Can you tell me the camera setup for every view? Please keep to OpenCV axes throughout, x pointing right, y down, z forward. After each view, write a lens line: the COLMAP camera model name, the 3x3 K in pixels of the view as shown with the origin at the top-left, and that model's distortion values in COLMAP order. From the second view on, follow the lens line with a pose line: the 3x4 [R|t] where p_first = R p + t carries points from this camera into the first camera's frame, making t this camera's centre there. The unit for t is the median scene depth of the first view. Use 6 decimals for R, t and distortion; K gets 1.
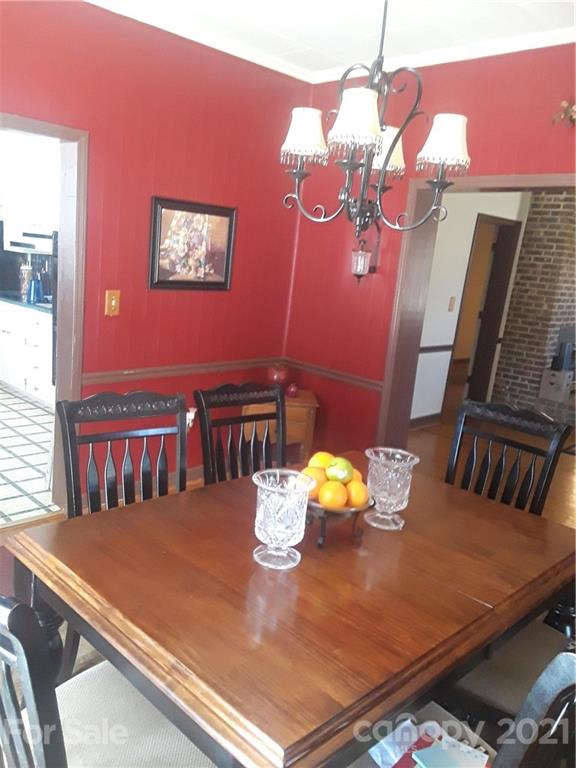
lens RADIAL K [[621.8, 0, 287.9], [0, 621.8, 384.2], [0, 0, 1]] dist [0.011963, 0.002816]
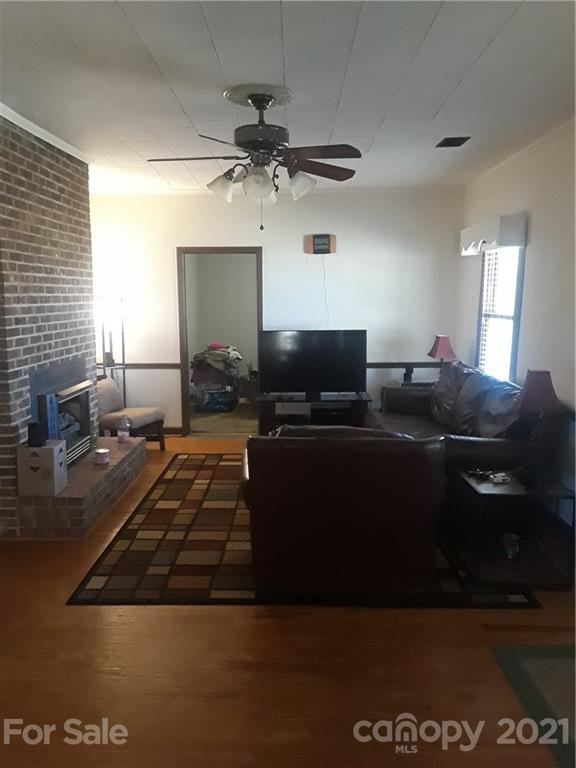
lens RADIAL K [[621.8, 0, 286.7], [0, 621.8, 383.8], [0, 0, 1]] dist [0.011963, 0.002816]
pose [[0.727429, -0.190115, 0.659320, 0.217038], [0.207742, 0.976776, 0.052452, -0.061794], [-0.653980, 0.098813, 0.750030, 0.377695]]
